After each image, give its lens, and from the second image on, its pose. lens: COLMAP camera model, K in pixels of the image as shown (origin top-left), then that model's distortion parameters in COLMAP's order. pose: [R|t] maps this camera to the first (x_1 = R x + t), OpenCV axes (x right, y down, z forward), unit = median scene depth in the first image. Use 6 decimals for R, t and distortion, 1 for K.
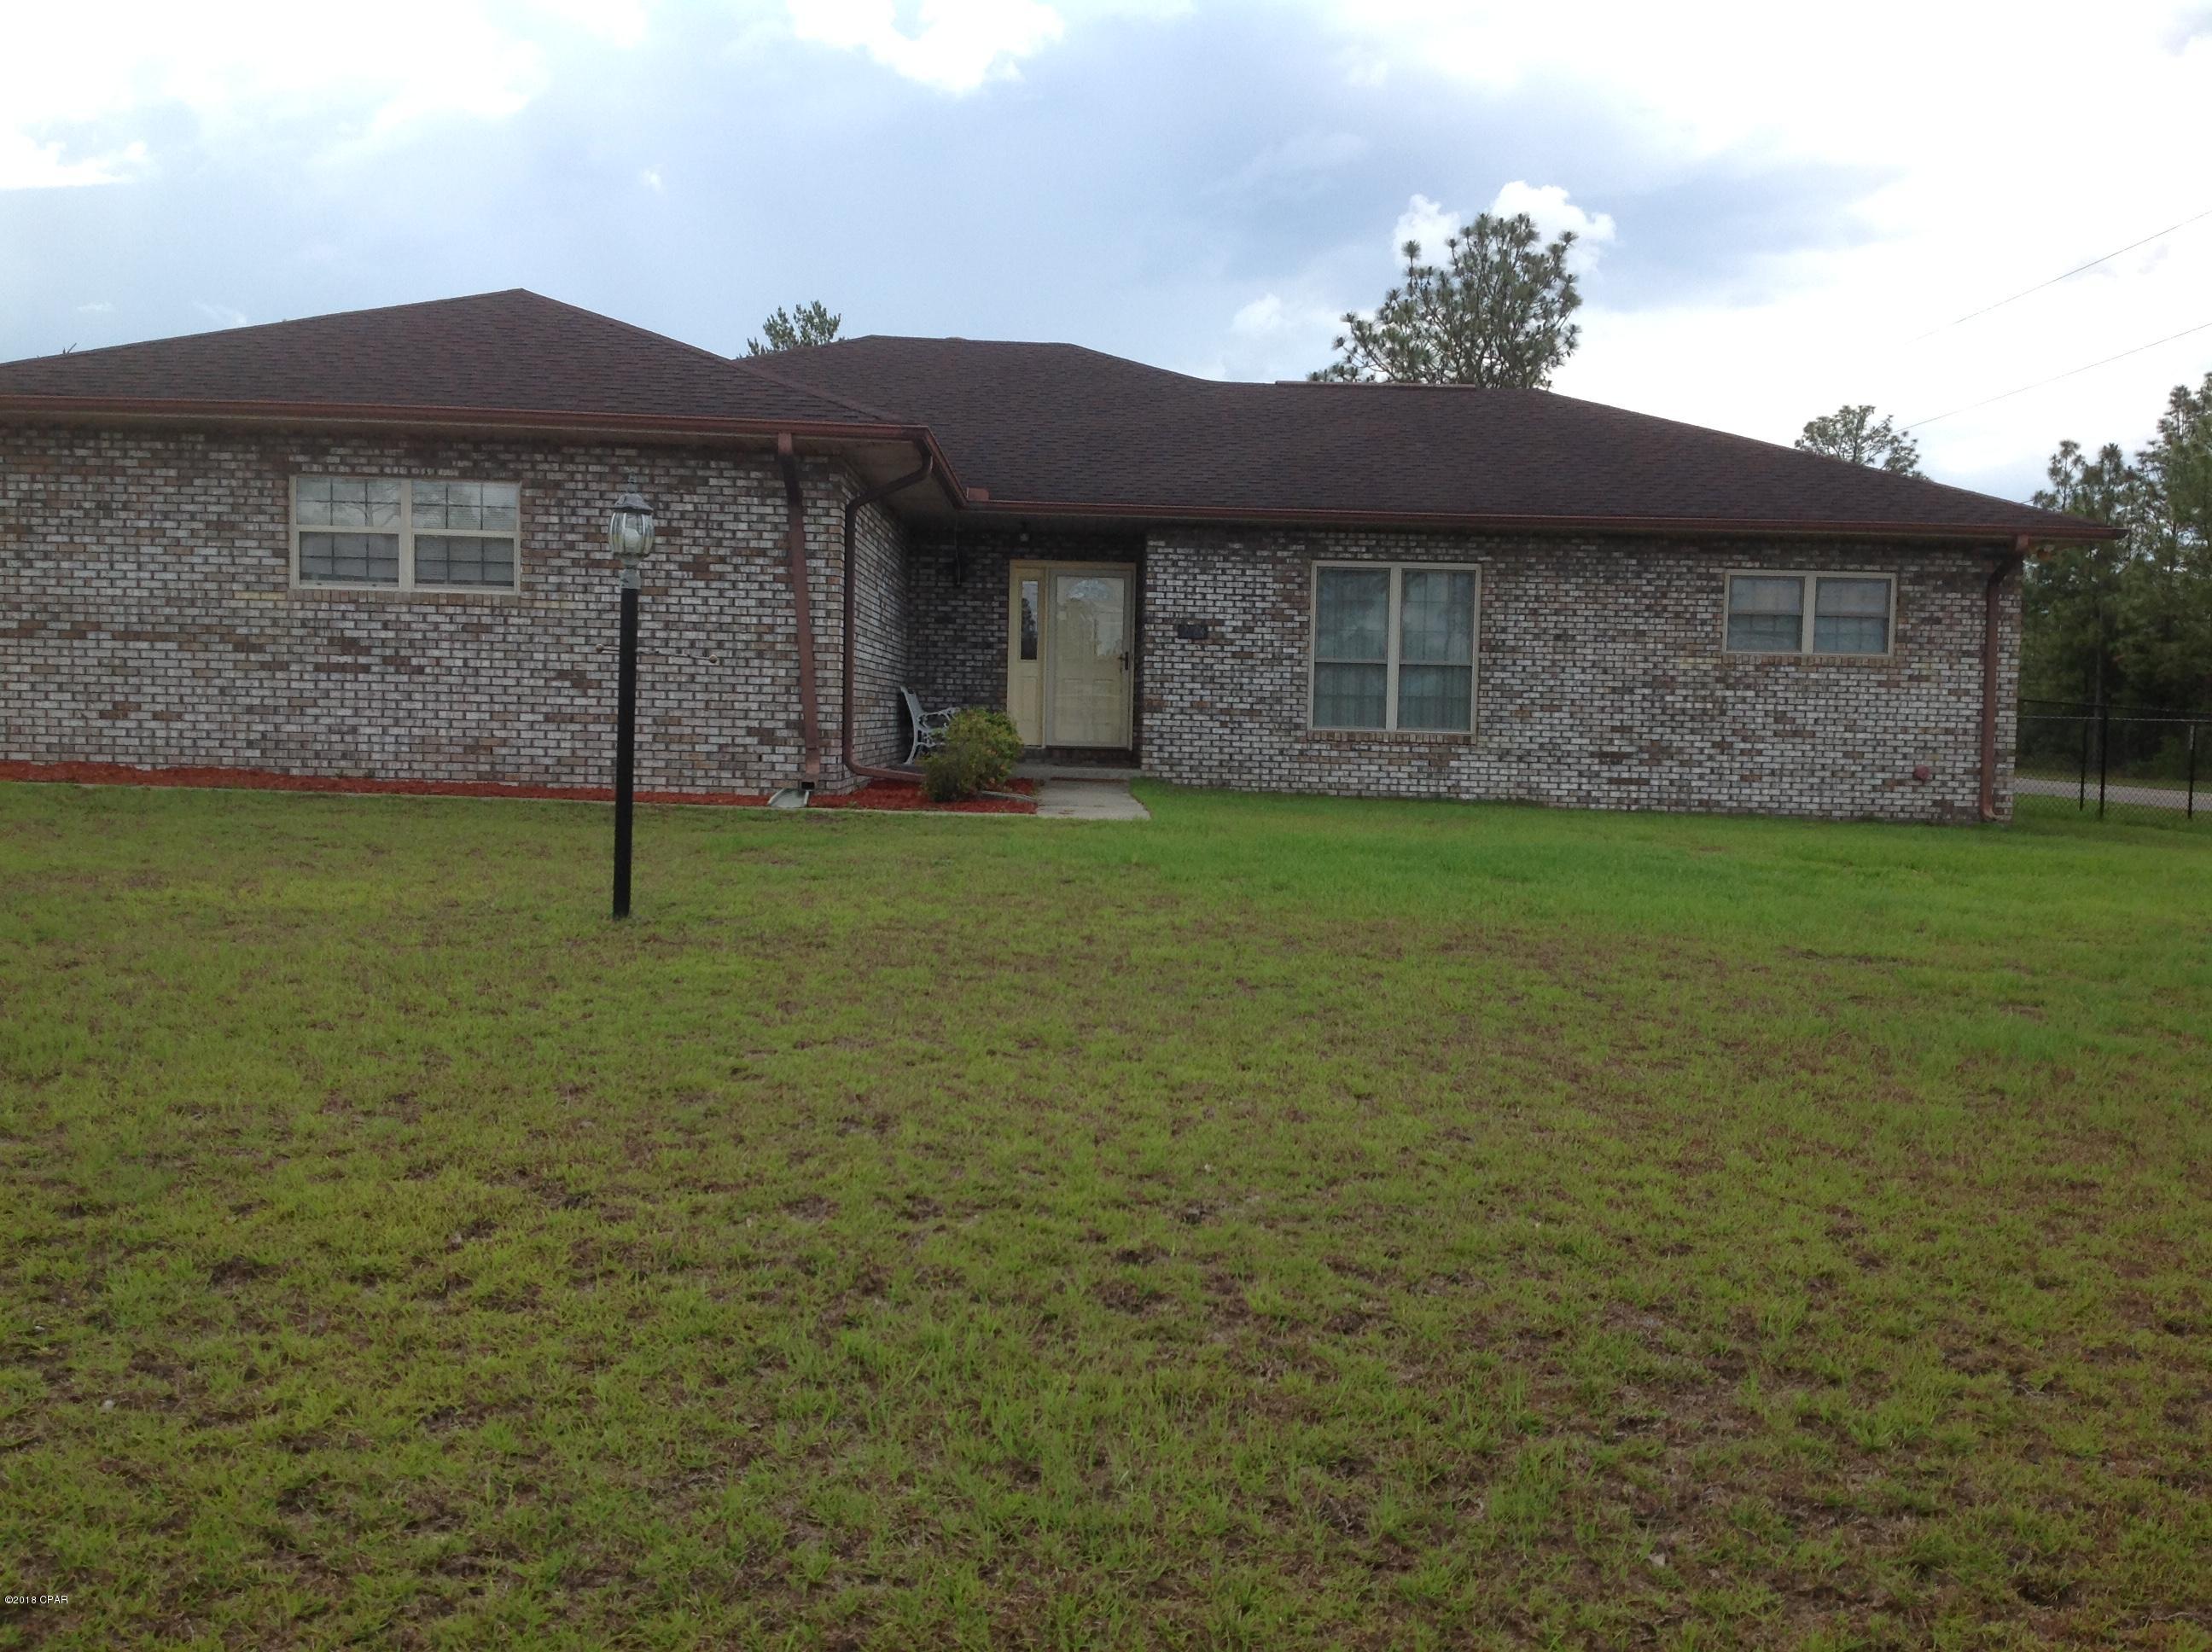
lens RADIAL K [[2160.6, 0, 1113.6], [0, 2160.6, 821.5], [0, 0, 1]] dist [0.085049, -0.272361]
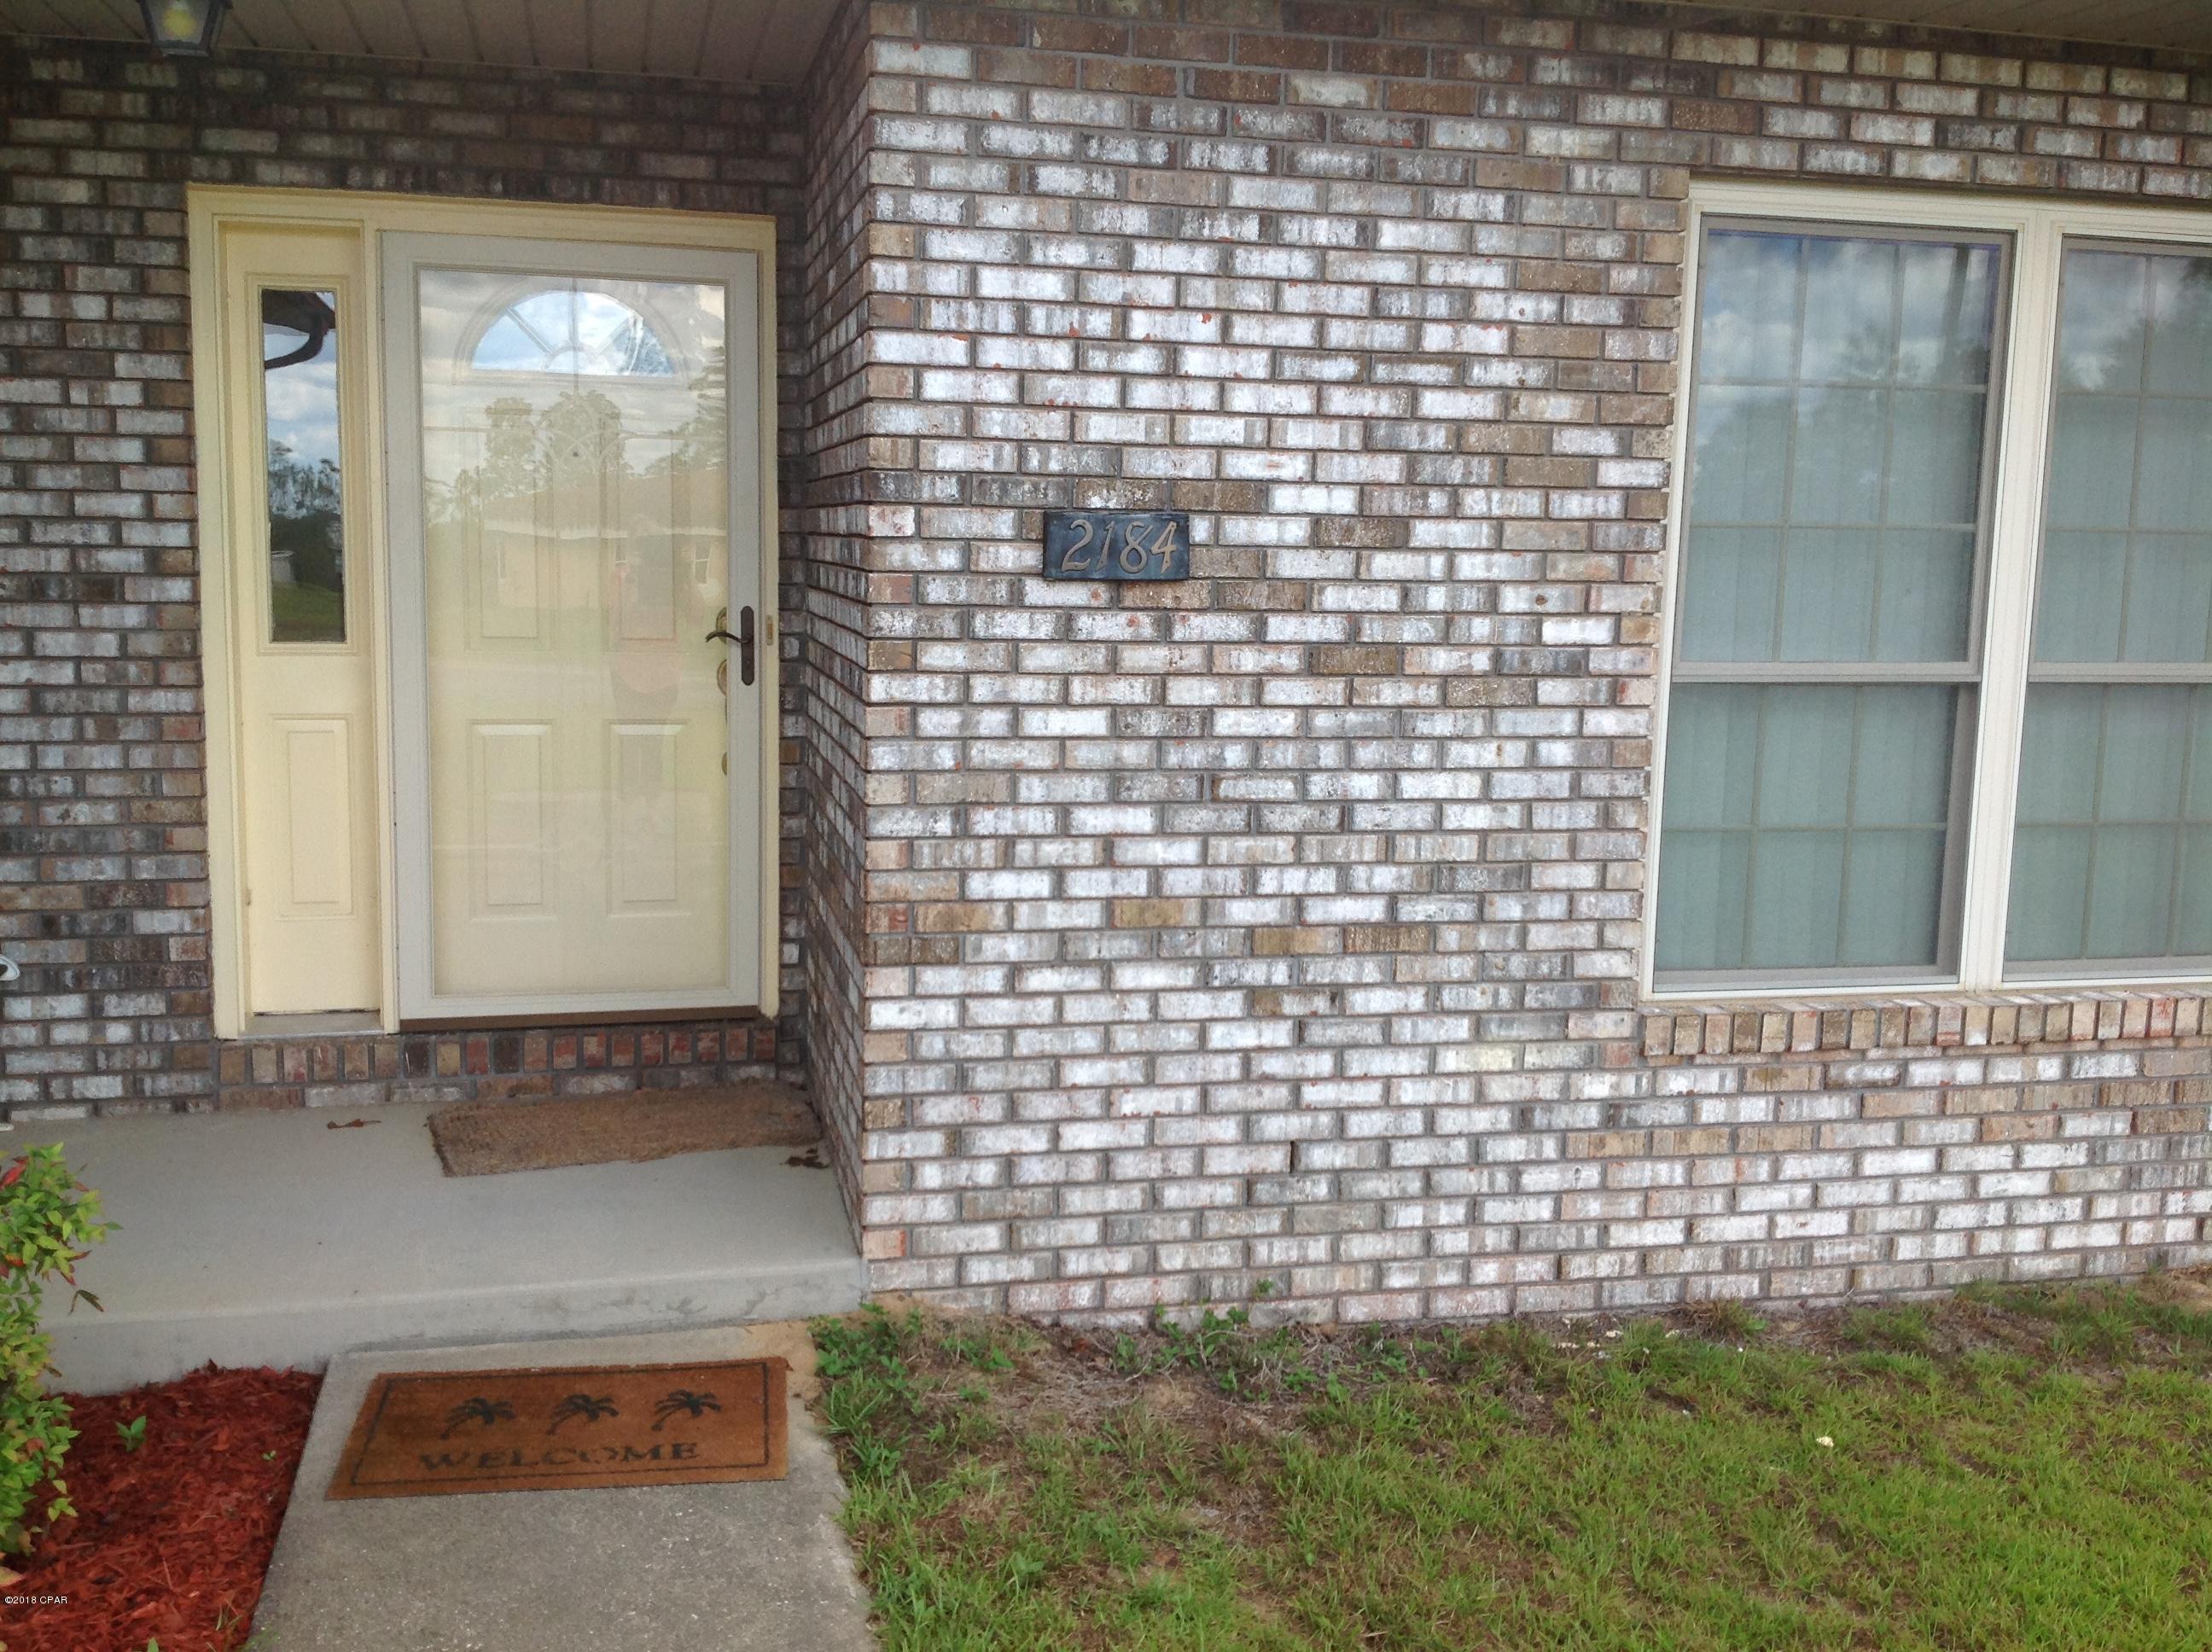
lens RADIAL K [[2229.5, 0, 1049.7], [0, 2229.5, 826.3], [0, 0, 1]] dist [0.150375, -0.330708]
pose [[0.984417, -0.026471, 0.173846, -0.004569], [0.013073, 0.996886, 0.077766, -0.078011], [-0.175363, -0.074281, 0.981697, 0.799522]]
